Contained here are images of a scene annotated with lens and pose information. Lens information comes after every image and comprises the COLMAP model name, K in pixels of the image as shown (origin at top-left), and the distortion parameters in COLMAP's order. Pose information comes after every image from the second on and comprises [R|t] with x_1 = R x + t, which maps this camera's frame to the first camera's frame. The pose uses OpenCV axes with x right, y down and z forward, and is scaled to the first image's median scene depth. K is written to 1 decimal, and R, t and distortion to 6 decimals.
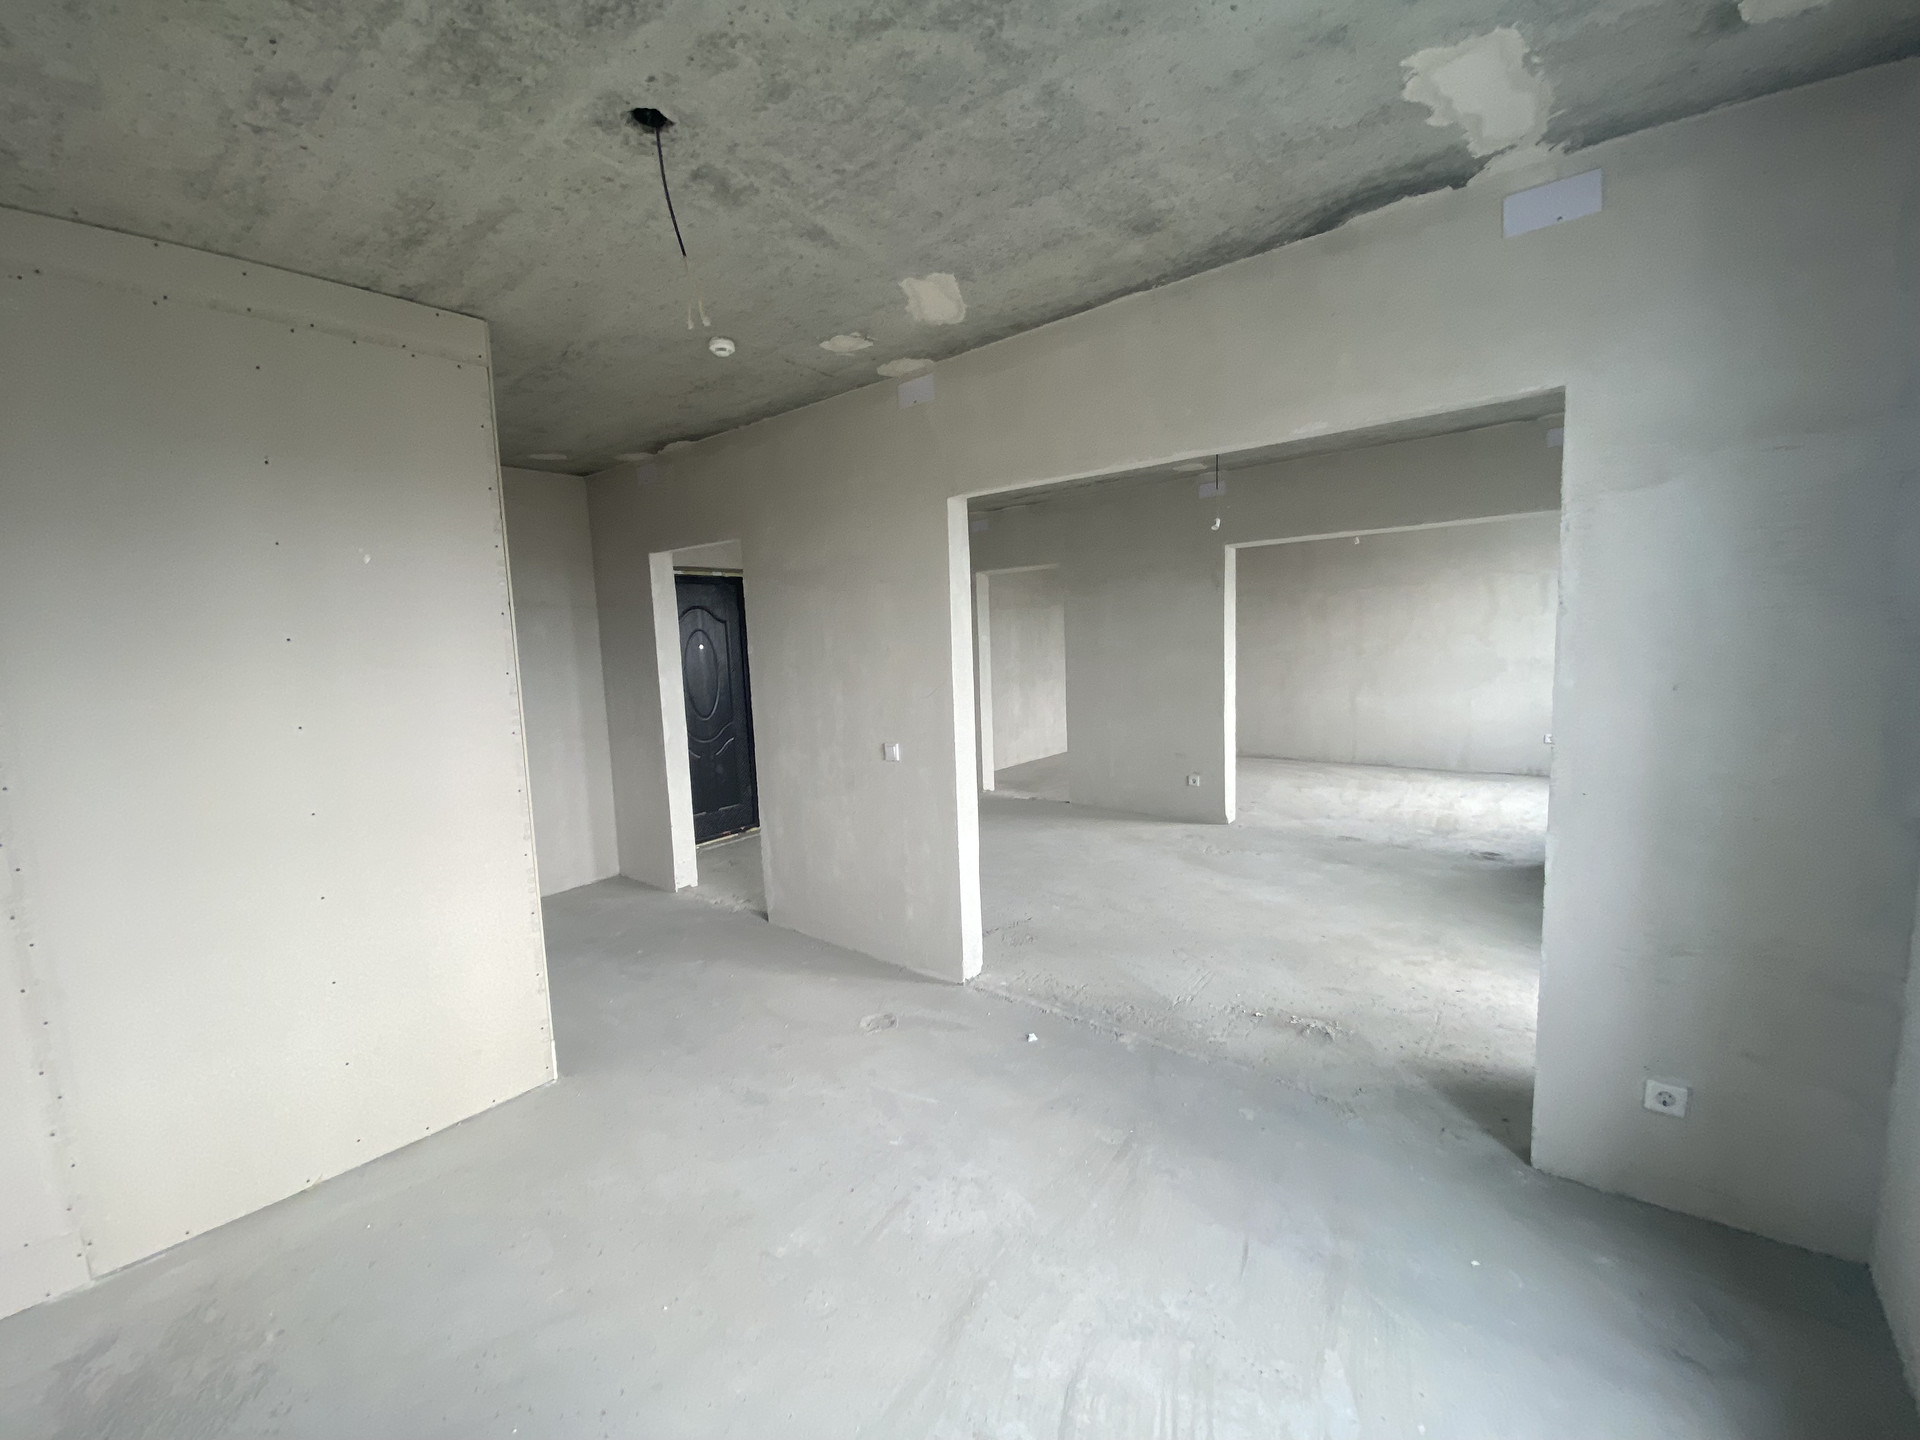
lens RADIAL K [[780.0, 0, 952.5], [0, 780.0, 717.8], [0, 0, 1]] dist [0.021673, -0.021990]
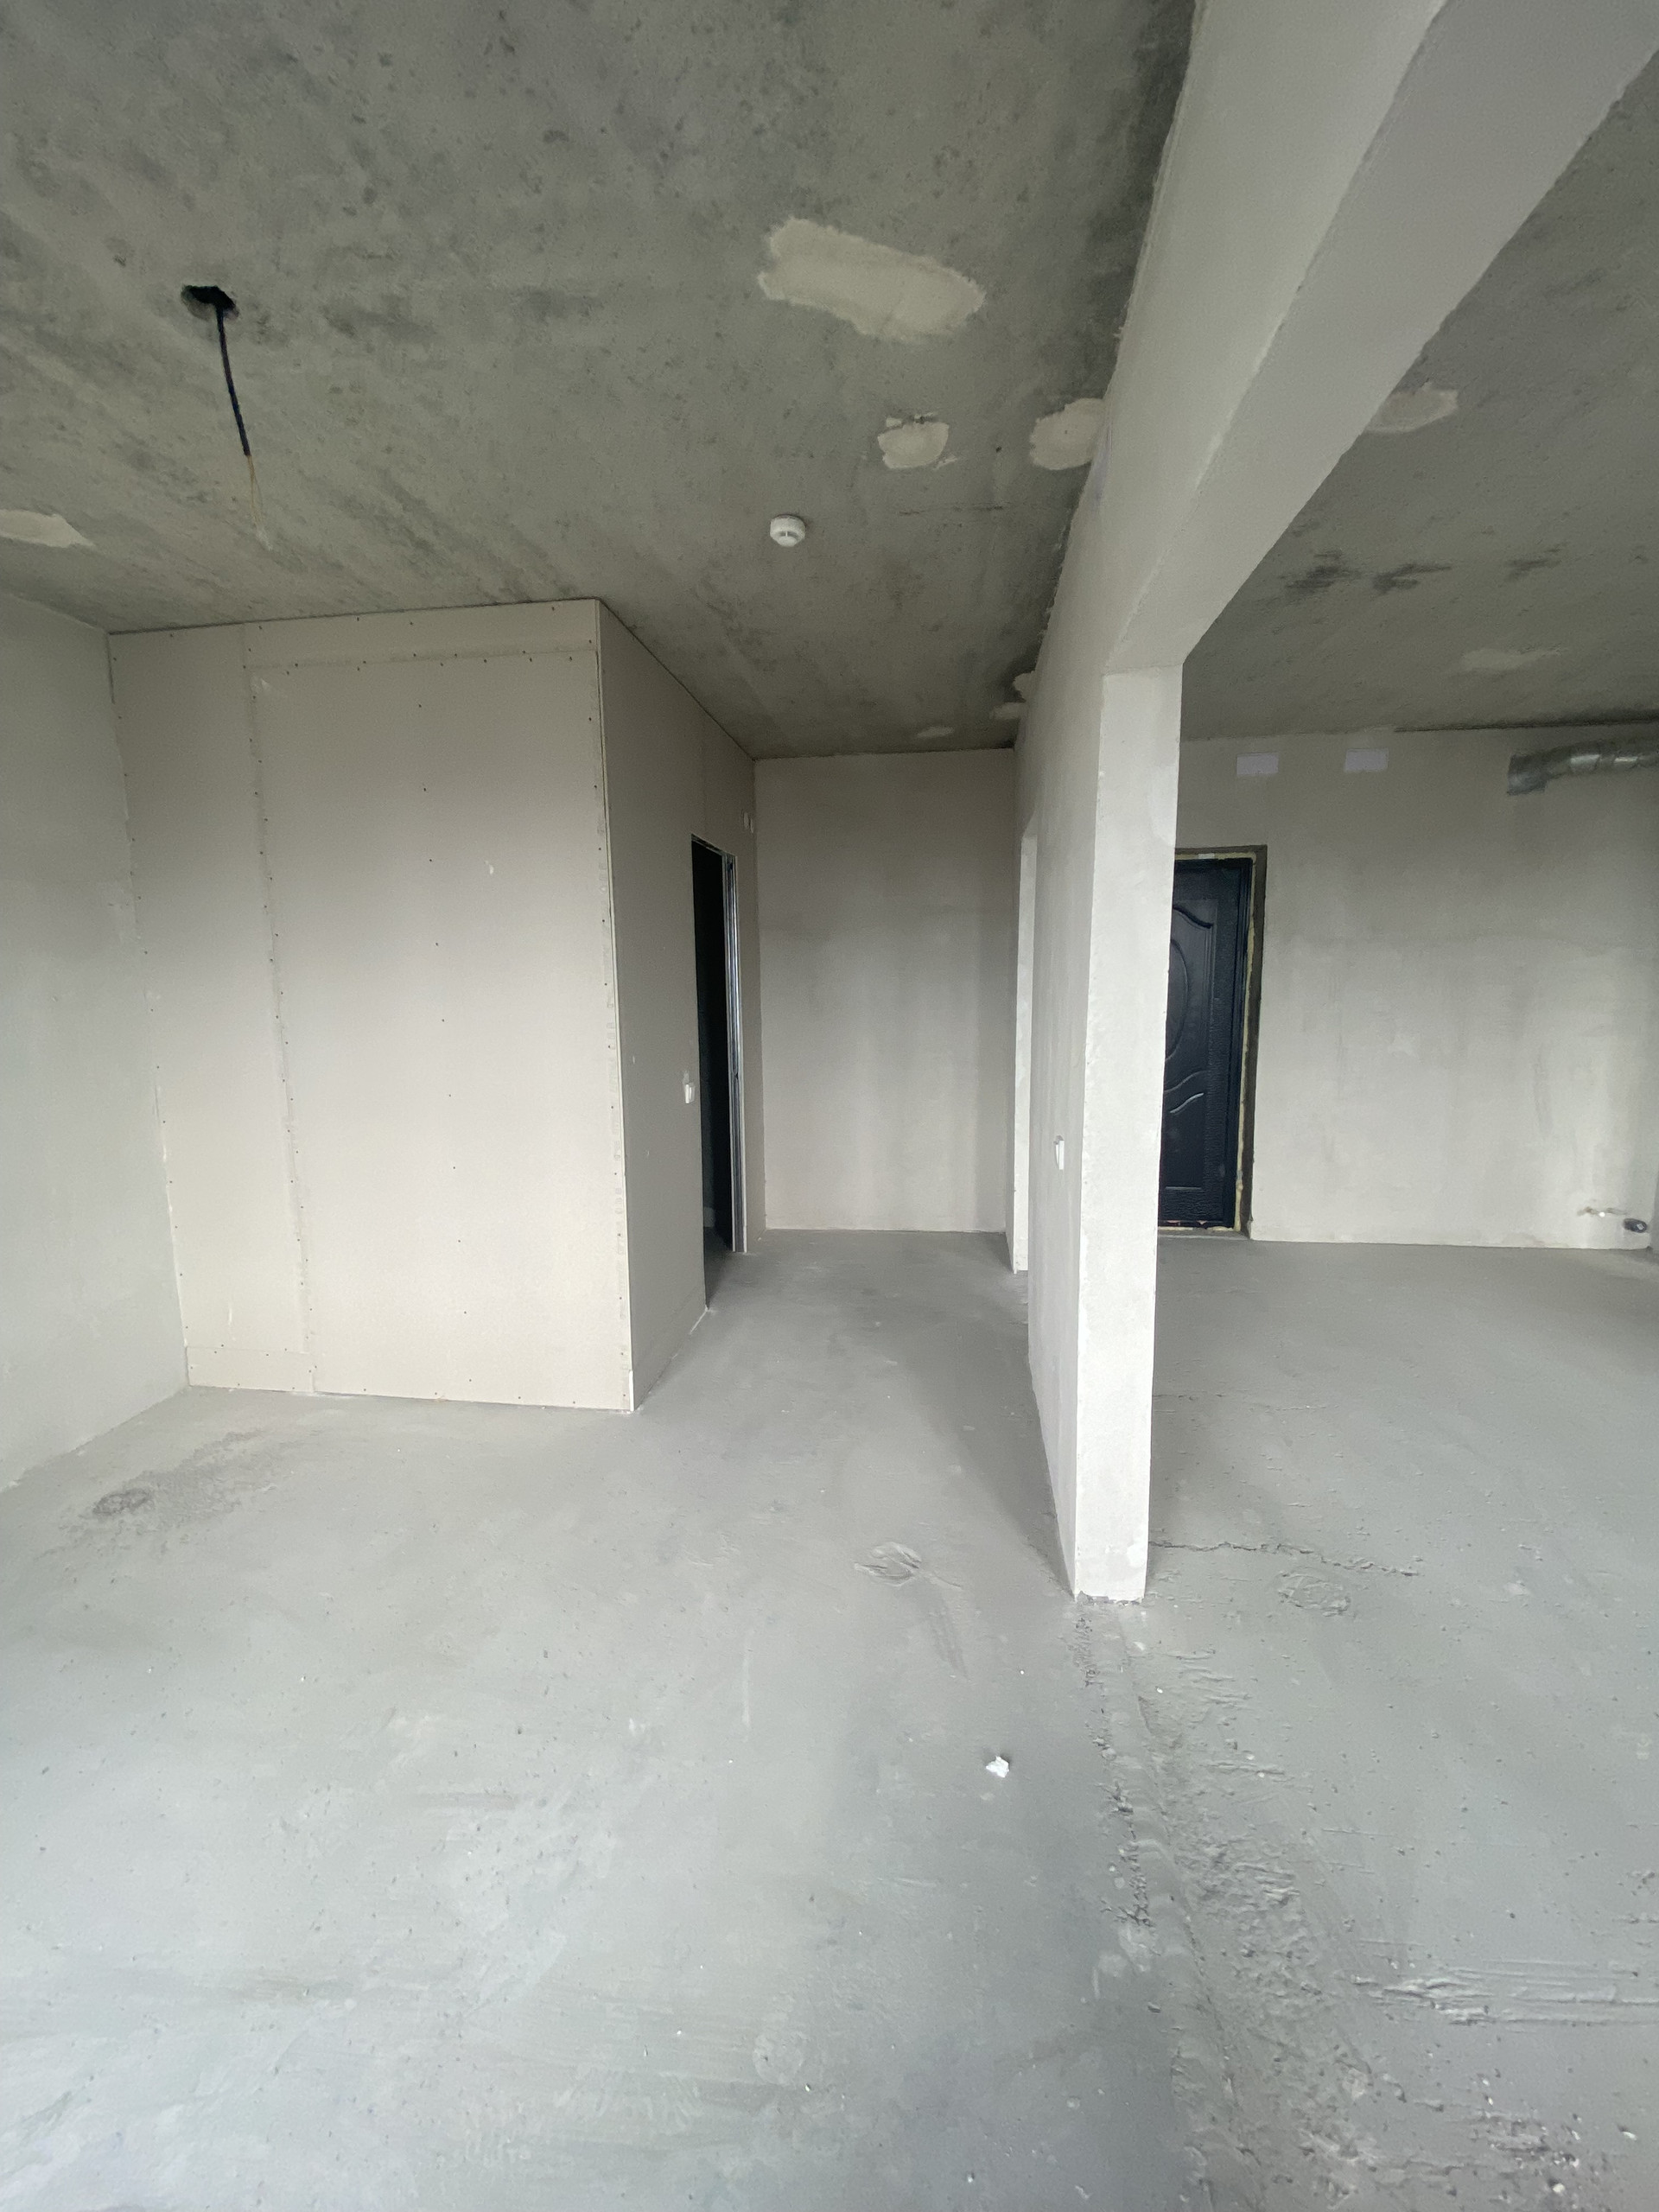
lens RADIAL K [[898.7, 0, 824.5], [0, 898.7, 1100.0], [0, 0, 1]] dist [0.021673, -0.021990]
pose [[0.517669, 0.163492, -0.839815, 0.483505], [-0.103173, 0.986339, 0.128420, -0.081089], [0.849337, 0.020167, 0.527465, 0.617732]]
